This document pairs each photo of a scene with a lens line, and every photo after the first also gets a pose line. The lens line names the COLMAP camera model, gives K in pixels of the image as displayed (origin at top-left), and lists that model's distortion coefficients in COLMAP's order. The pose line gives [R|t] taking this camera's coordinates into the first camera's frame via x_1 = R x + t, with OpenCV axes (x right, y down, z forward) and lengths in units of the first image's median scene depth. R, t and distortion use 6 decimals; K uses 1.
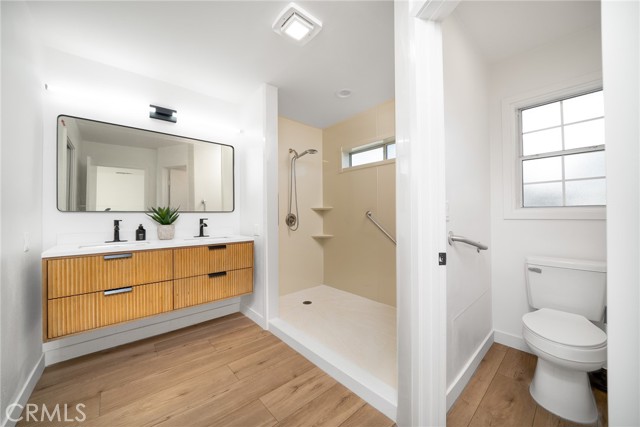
lens RADIAL K [[240.2, 0, 313.6], [0, 240.2, 213.1], [0, 0, 1]] dist [-0.011363, 0.000028]
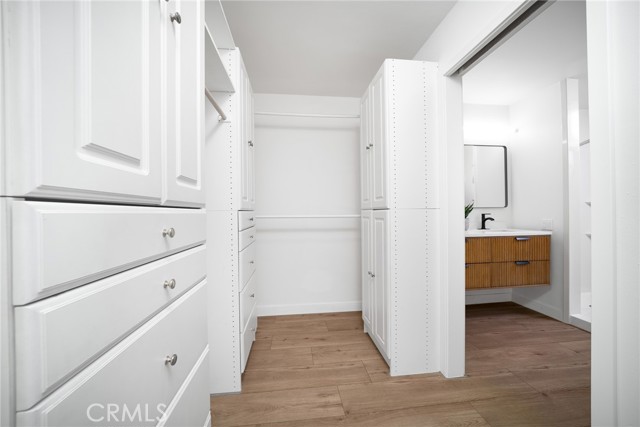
lens RADIAL K [[240.2, 0, 313.6], [0, 240.2, 213.1], [0, 0, 1]] dist [-0.011363, 0.000028]
pose [[0.824397, 0.000868, -0.566011, -0.594441], [0.006687, 0.999914, 0.011274, 0.002728], [0.565972, -0.013079, 0.824320, -0.489387]]
